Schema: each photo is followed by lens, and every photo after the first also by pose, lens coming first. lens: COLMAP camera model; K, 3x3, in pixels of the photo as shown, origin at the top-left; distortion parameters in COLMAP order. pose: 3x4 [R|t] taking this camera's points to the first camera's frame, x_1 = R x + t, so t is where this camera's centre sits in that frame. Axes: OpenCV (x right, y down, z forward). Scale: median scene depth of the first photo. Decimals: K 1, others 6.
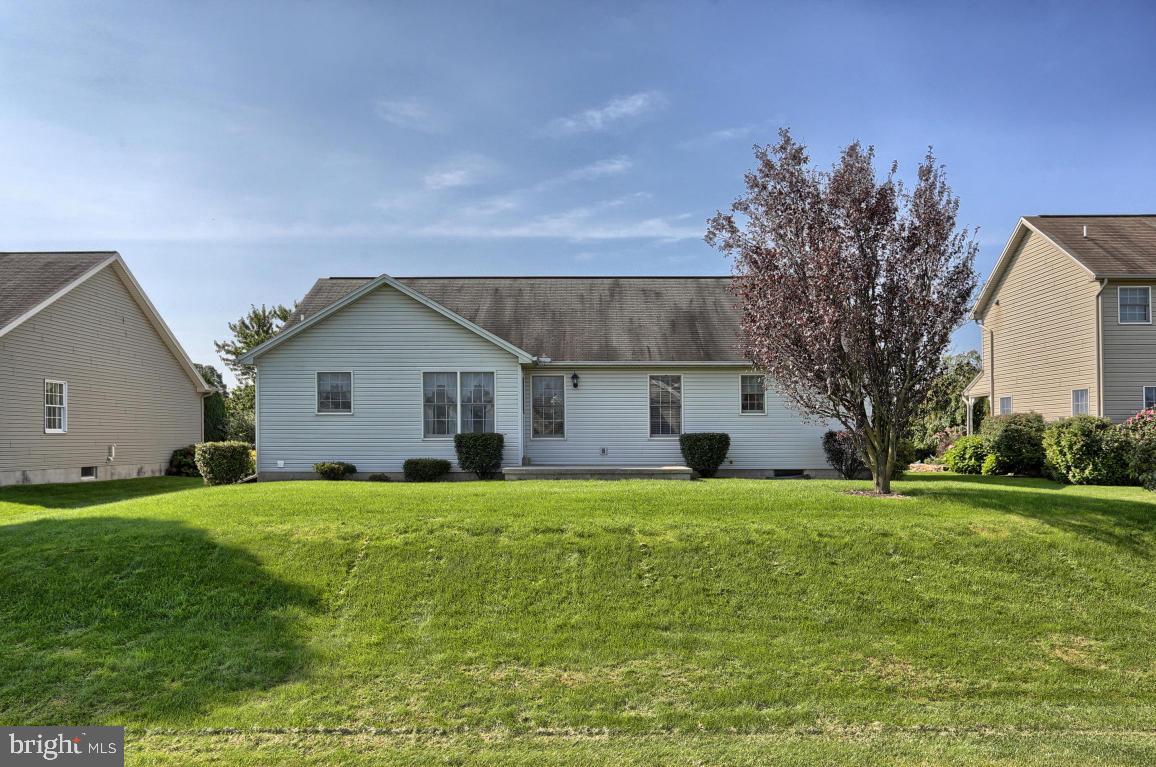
lens RADIAL K [[946.8, 0, 578.0], [0, 946.8, 383.5], [0, 0, 1]] dist [0.058386, 0.000026]
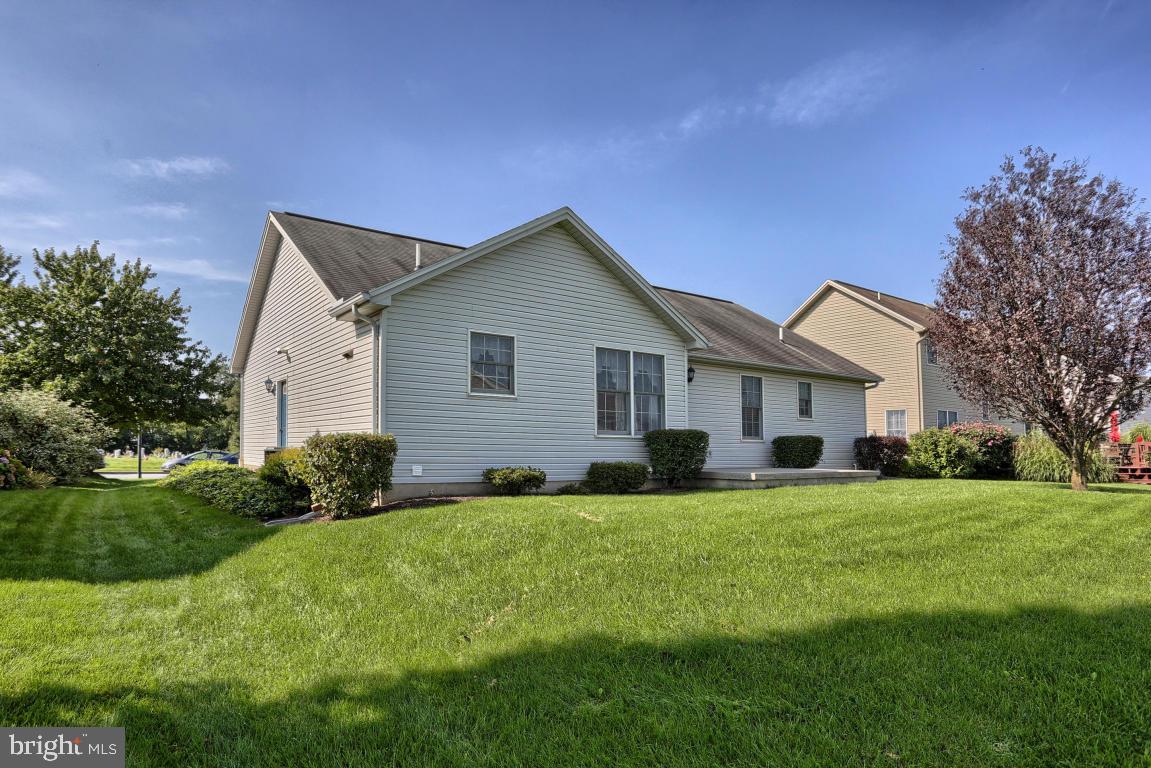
lens RADIAL K [[660.9, 0, 575.5], [0, 660.9, 384.0], [0, 0, 1]] dist [0.001837, 0.000934]
pose [[0.812515, 0.067486, 0.579020, -0.479532], [-0.051185, 0.997699, -0.044458, 0.041456], [-0.580688, 0.006486, 0.814100, 0.580725]]
